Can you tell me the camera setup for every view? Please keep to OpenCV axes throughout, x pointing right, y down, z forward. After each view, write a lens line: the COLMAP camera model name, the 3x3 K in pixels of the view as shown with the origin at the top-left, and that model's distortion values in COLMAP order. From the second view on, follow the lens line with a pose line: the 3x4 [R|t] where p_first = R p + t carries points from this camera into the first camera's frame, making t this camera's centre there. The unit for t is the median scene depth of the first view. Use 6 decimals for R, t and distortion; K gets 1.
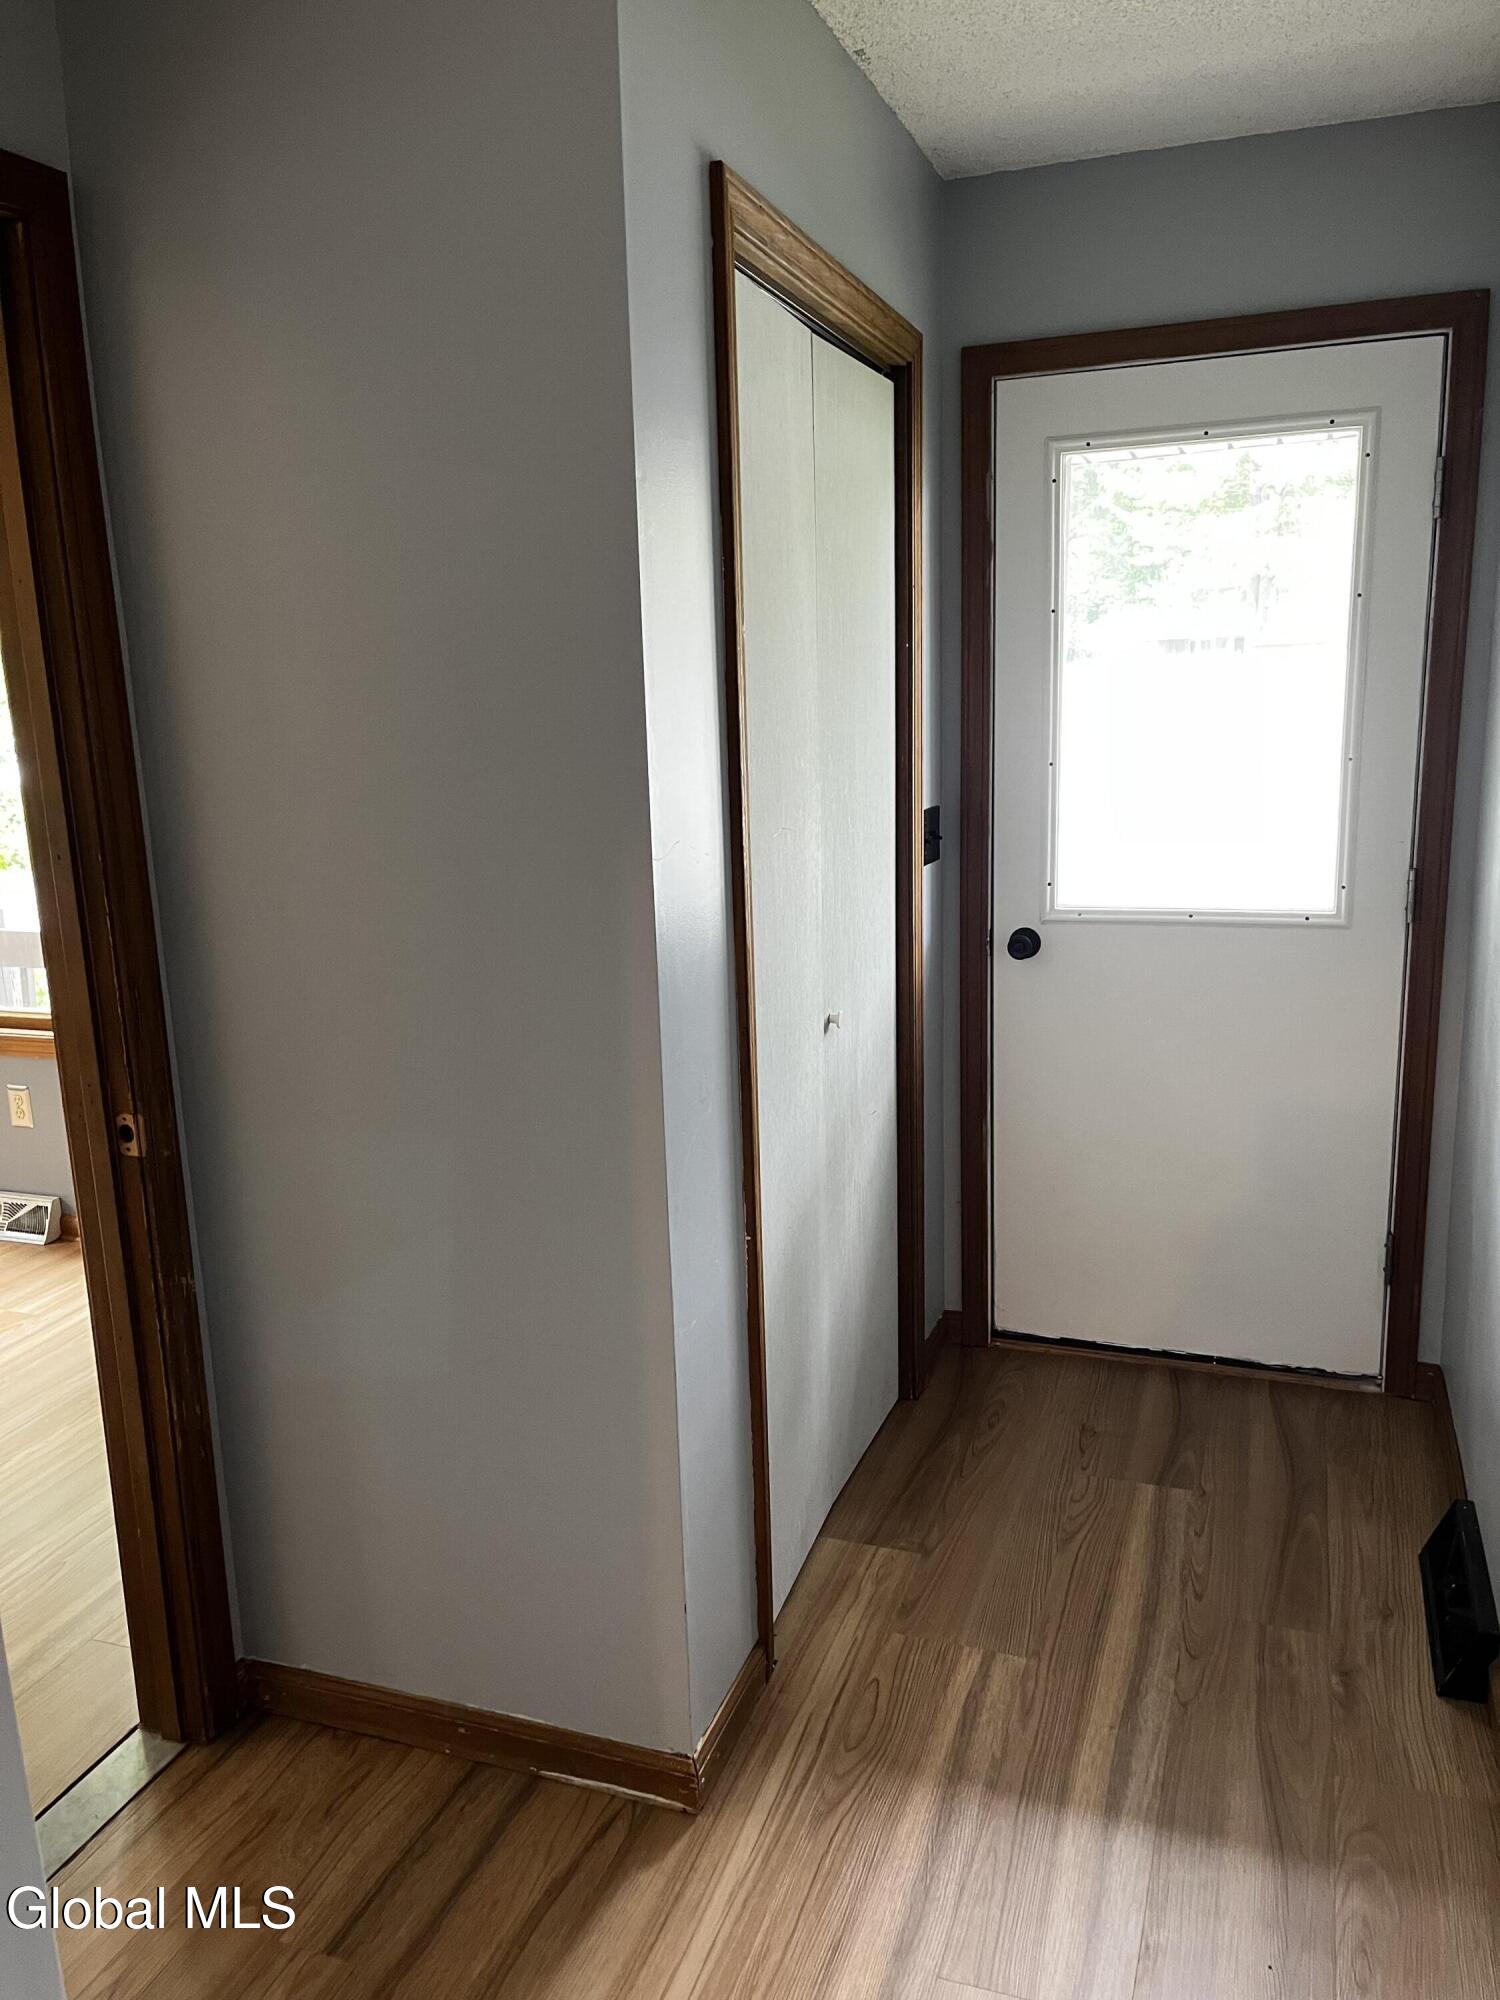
lens RADIAL K [[1508.7, 0, 746.2], [0, 1508.7, 991.8], [0, 0, 1]] dist [0.054646, -0.074009]
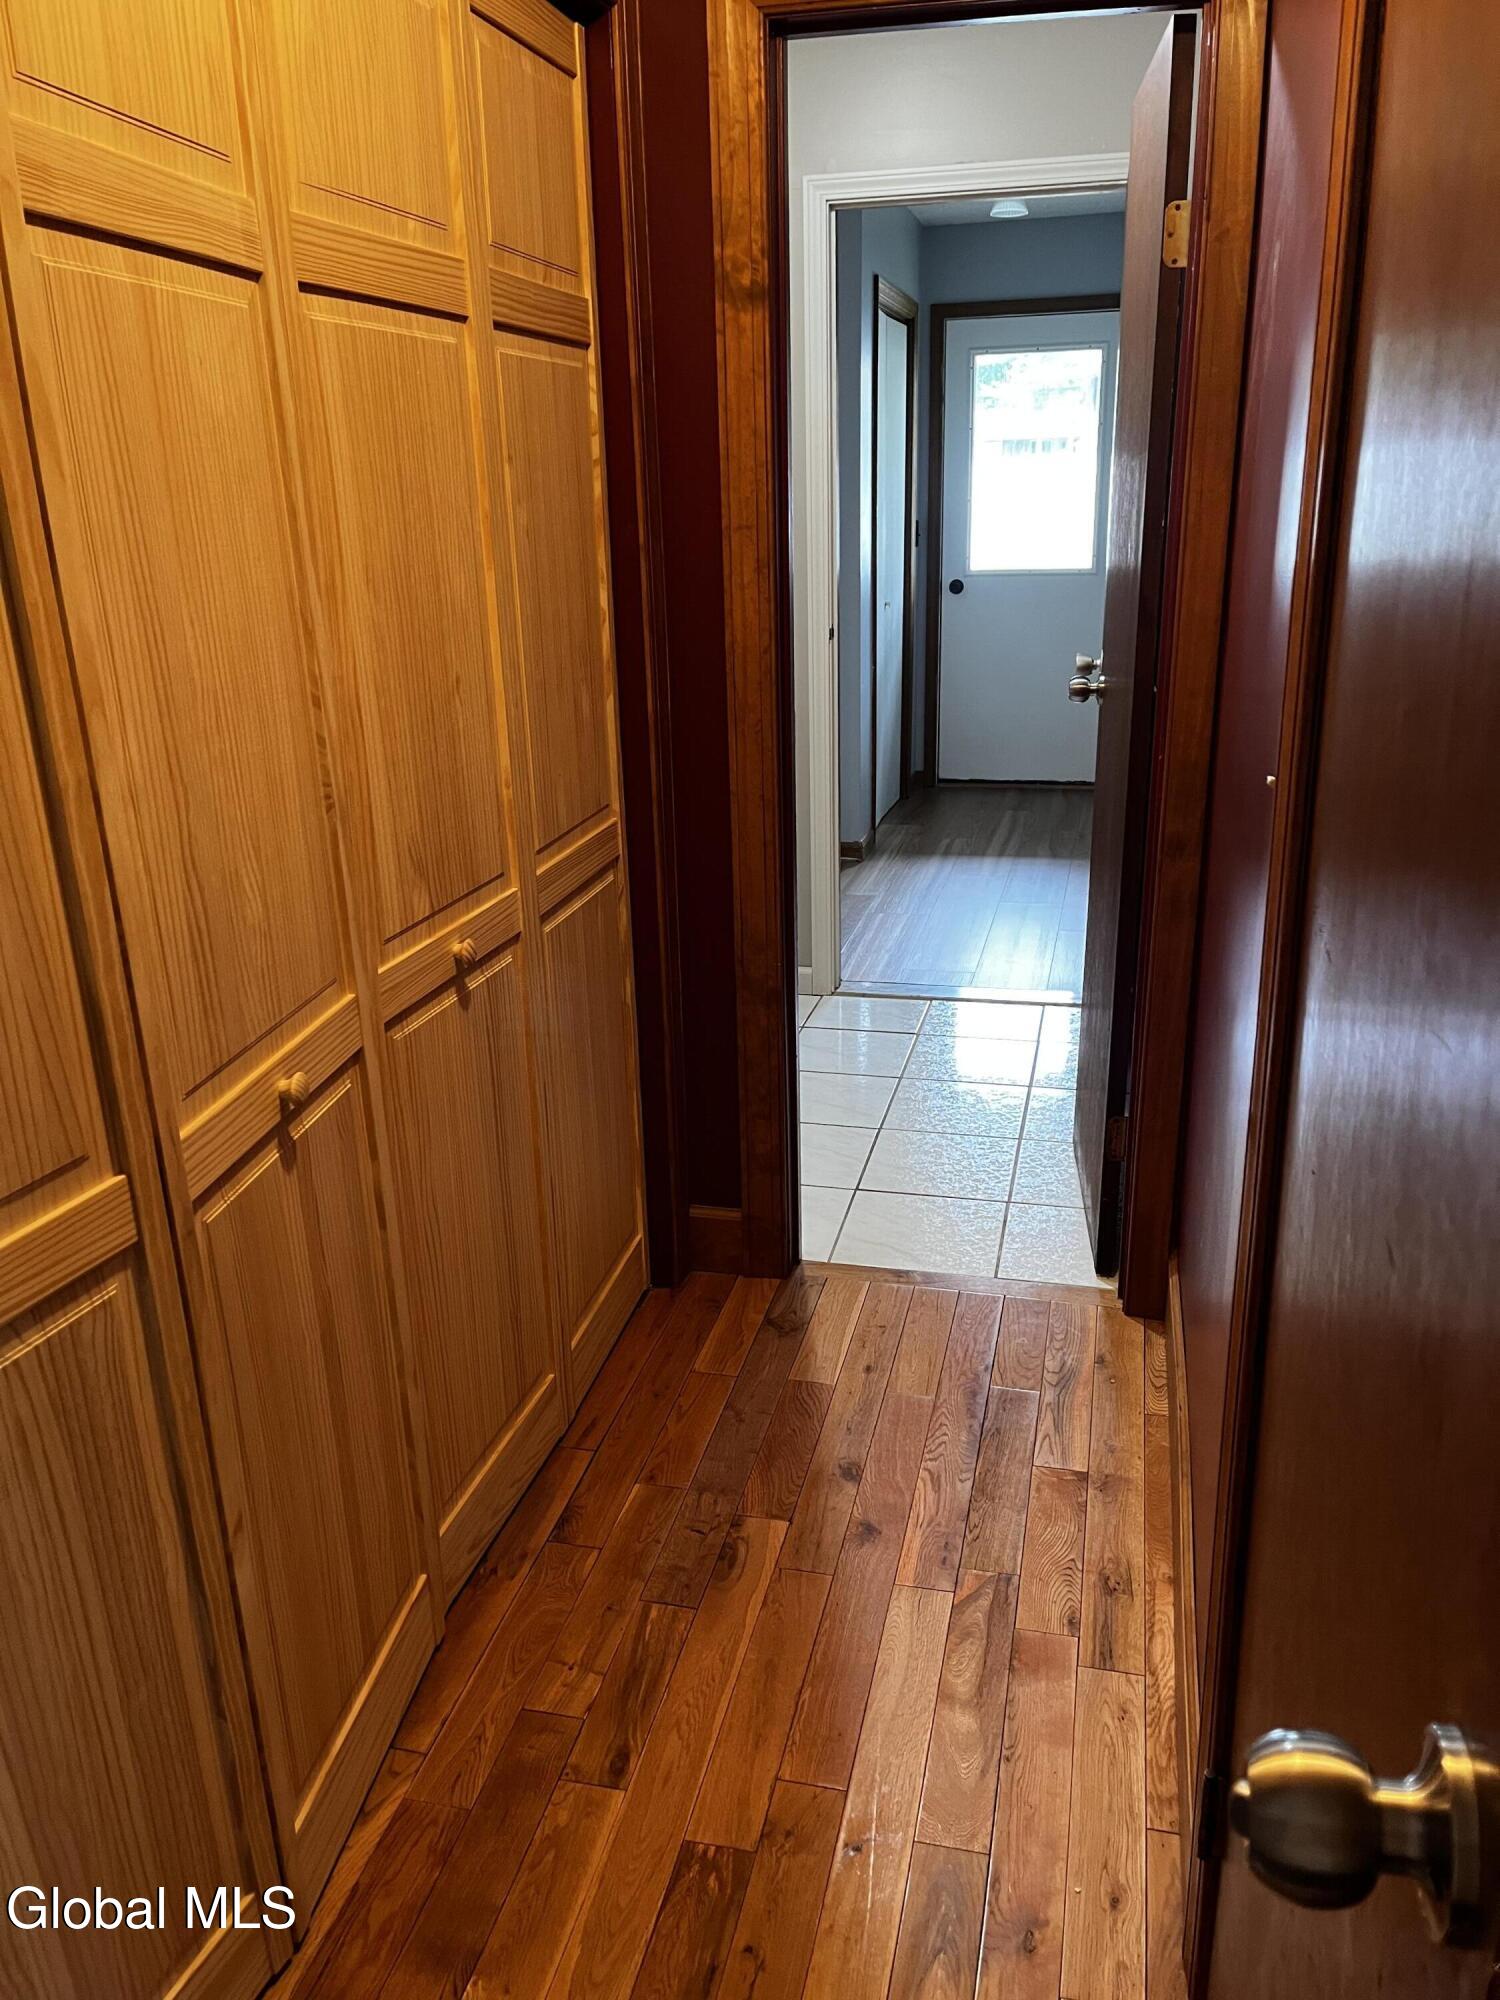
lens RADIAL K [[1508.7, 0, 751.4], [0, 1508.7, 995.9], [0, 0, 1]] dist [0.054646, -0.074009]
pose [[0.994306, -0.030655, 0.102062, -0.395740], [0.017764, 0.992011, 0.124897, 0.310596], [-0.105075, -0.122372, 0.986906, -1.354094]]
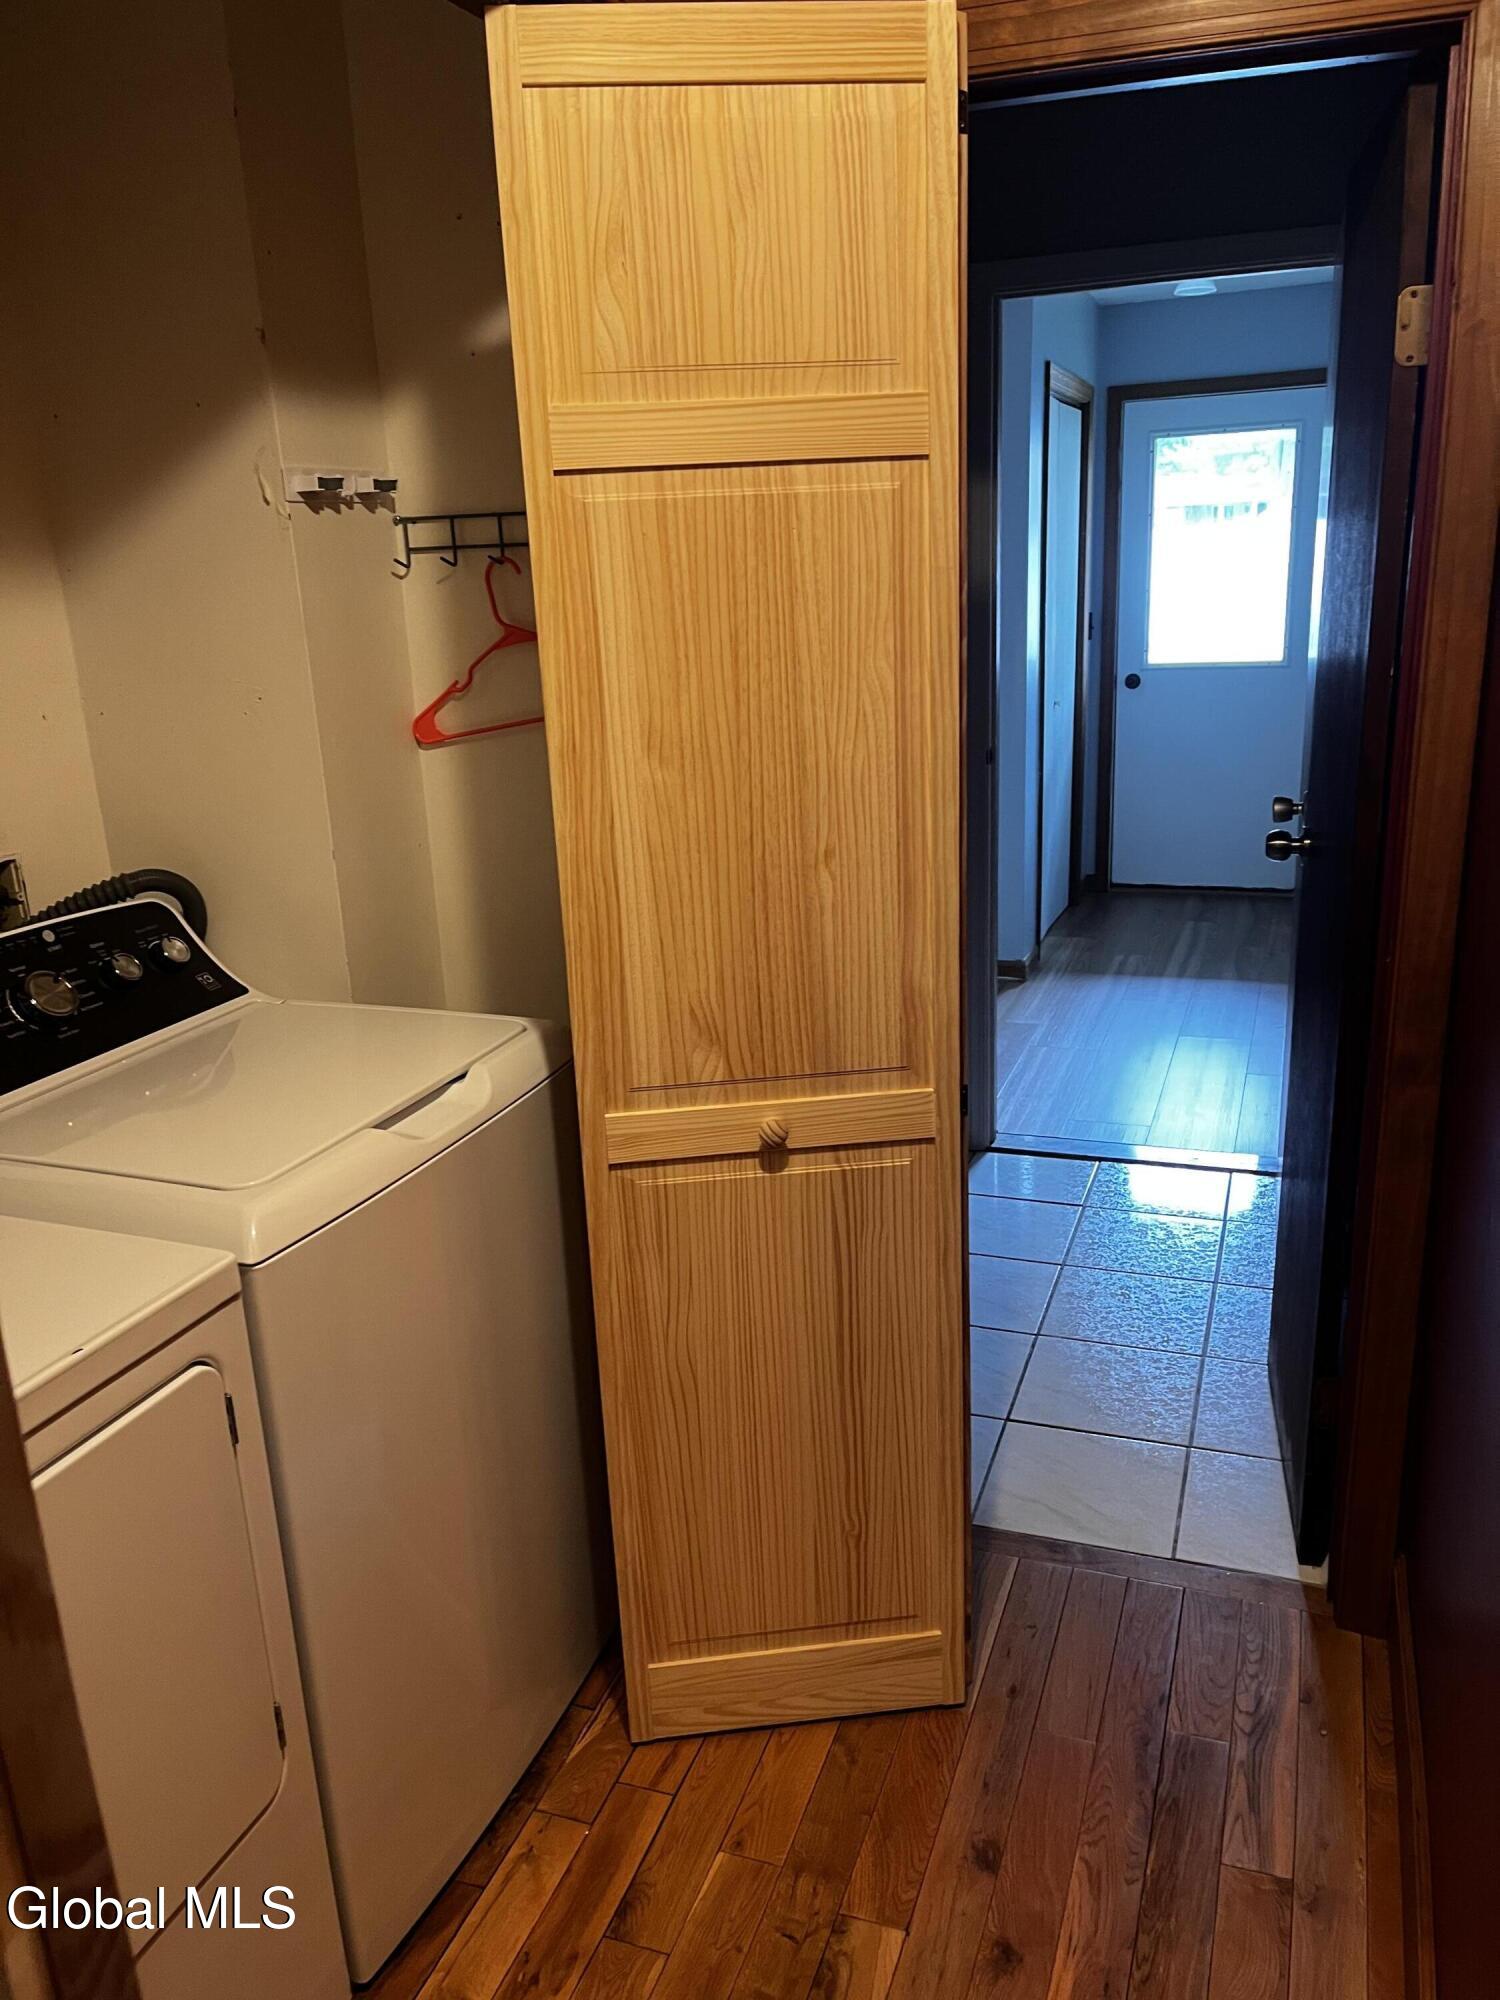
lens RADIAL K [[1508.7, 0, 746.8], [0, 1508.7, 997.2], [0, 0, 1]] dist [0.054646, -0.074009]
pose [[0.999868, -0.012387, -0.010528, -0.360650], [0.013196, 0.996661, 0.080576, 0.249299], [0.009495, -0.080704, 0.996693, -1.217277]]
